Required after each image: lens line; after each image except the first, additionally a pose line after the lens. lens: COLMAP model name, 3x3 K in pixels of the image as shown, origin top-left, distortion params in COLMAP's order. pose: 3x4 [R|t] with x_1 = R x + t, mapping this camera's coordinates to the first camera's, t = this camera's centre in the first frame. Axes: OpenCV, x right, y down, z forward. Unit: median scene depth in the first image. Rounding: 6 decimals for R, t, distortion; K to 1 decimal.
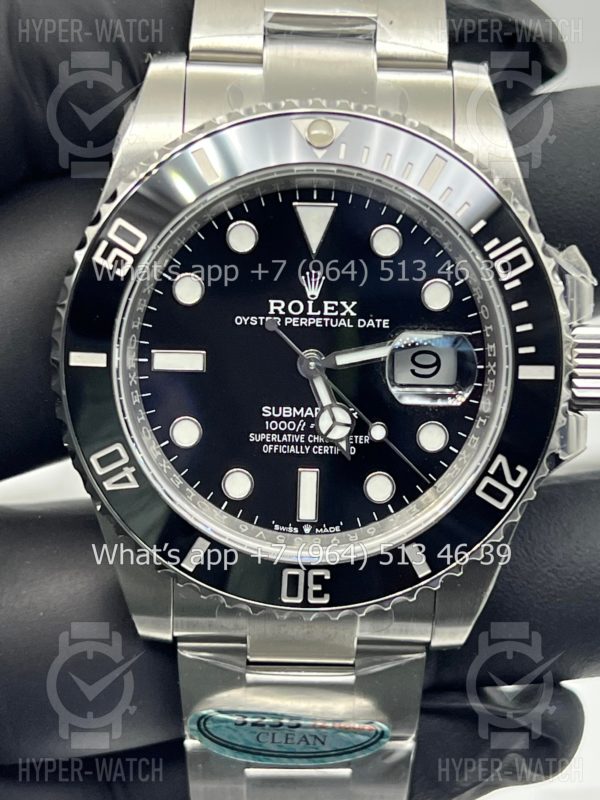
lens RADIAL K [[1875.5, 0, 303.0], [0, 1875.5, 421.2], [0, 0, 1]] dist [0.234262, 0.000000]
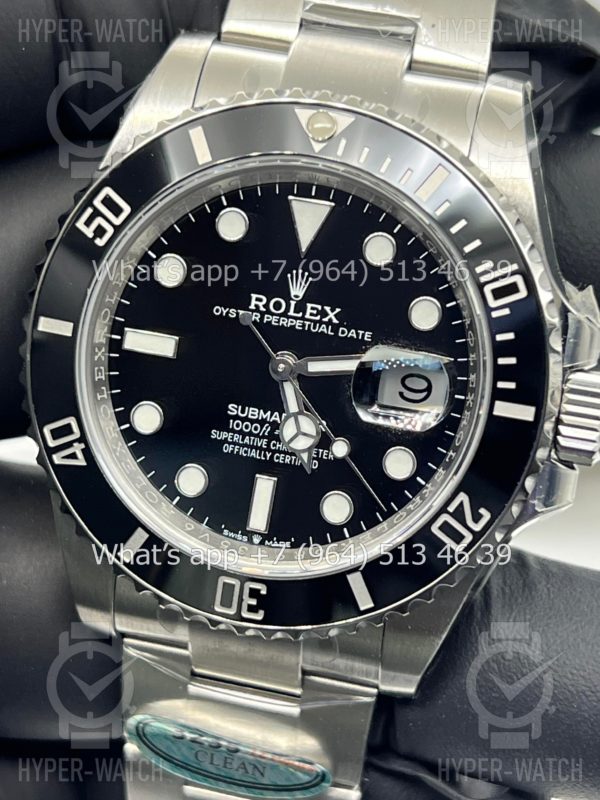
lens RADIAL K [[1875.5, 0, 300.3], [0, 1875.5, 406.6], [0, 0, 1]] dist [0.234262, 0.000000]
pose [[0.969256, 0.151328, -0.194015, 0.199195], [-0.160890, 0.986372, -0.034420, 0.020689], [0.186162, 0.064577, 0.980394, 0.073217]]
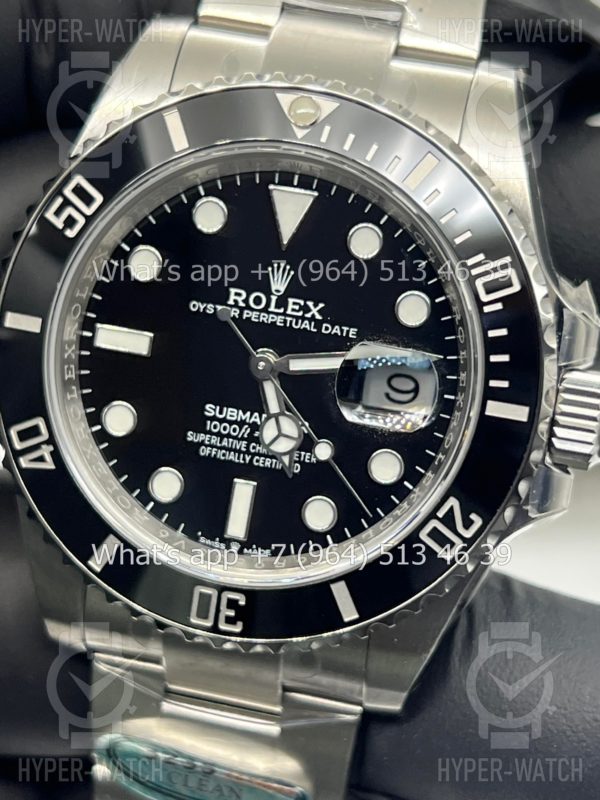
lens RADIAL K [[1875.5, 0, 299.5], [0, 1875.5, 398.5], [0, 0, 1]] dist [0.234262, 0.000000]
pose [[0.971660, 0.149523, -0.183082, 0.187828], [-0.162121, 0.985192, -0.055805, 0.032843], [0.172026, 0.083905, 0.981513, 0.120606]]
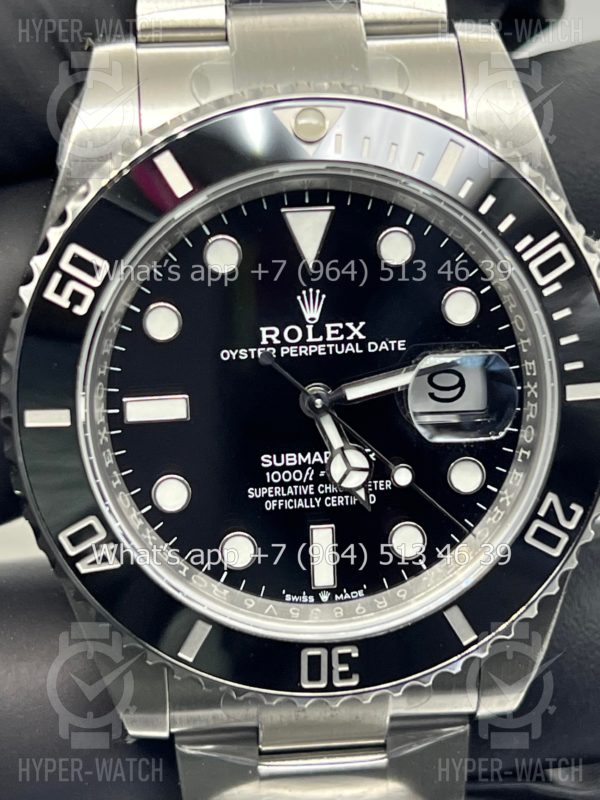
lens RADIAL K [[1875.5, 0, 299.6], [0, 1875.5, 396.6], [0, 0, 1]] dist [0.234262, 0.000000]
pose [[0.995814, -0.076020, 0.050740, -0.044906], [0.074662, 0.996812, 0.028139, -0.056073], [-0.052717, -0.024233, 0.998315, 0.170833]]
